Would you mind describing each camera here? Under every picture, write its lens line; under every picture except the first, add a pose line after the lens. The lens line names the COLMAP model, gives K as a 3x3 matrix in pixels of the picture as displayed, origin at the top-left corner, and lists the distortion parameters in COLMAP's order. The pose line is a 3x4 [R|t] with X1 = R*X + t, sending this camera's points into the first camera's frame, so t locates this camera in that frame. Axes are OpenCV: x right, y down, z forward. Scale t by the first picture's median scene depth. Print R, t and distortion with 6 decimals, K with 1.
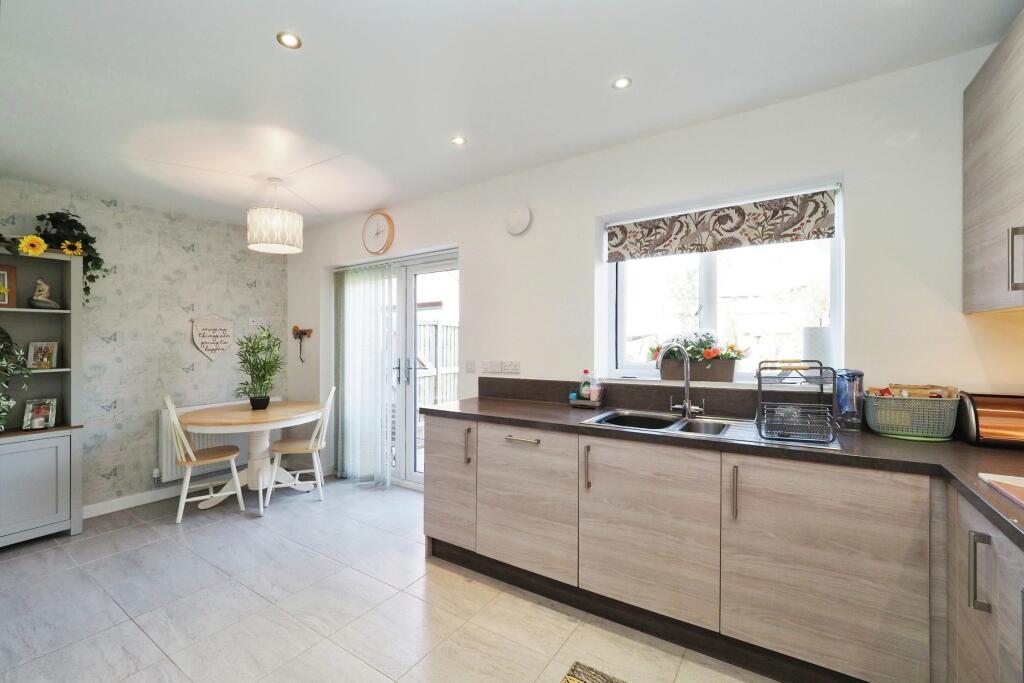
lens RADIAL K [[432.7, 0, 482.6], [0, 432.7, 338.7], [0, 0, 1]] dist [-0.000436, -0.000298]
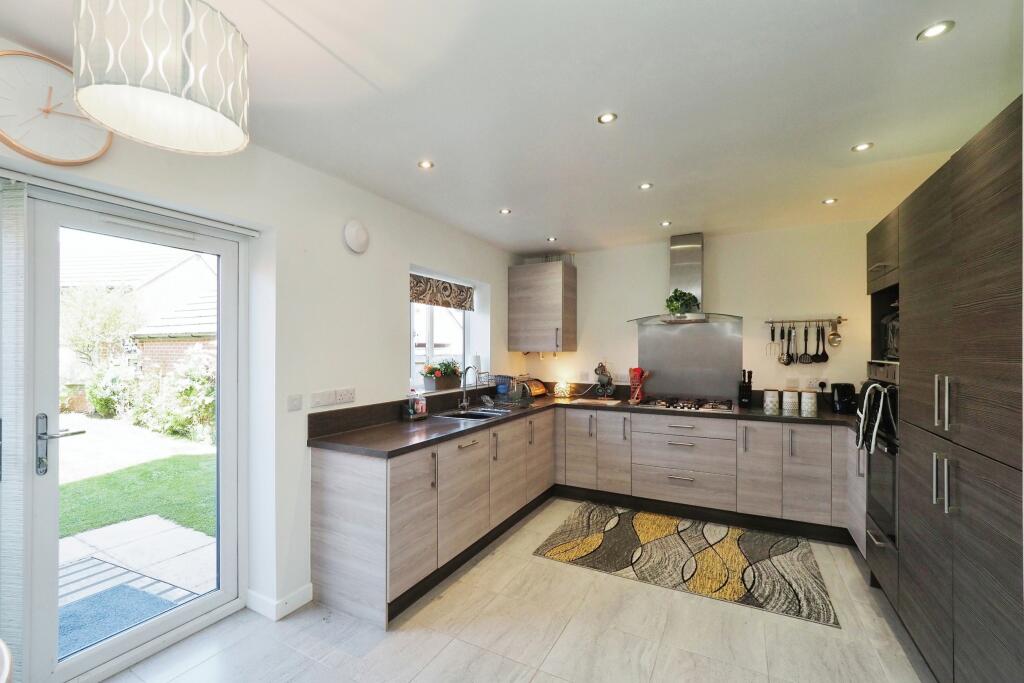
lens RADIAL K [[432.7, 0, 506.4], [0, 432.7, 352.6], [0, 0, 1]] dist [-0.000436, -0.000298]
pose [[-0.120277, 0.007171, 0.992714, -0.900156], [0.000364, 0.999974, -0.007180, -0.019040], [-0.992740, -0.000502, -0.120277, 0.800606]]
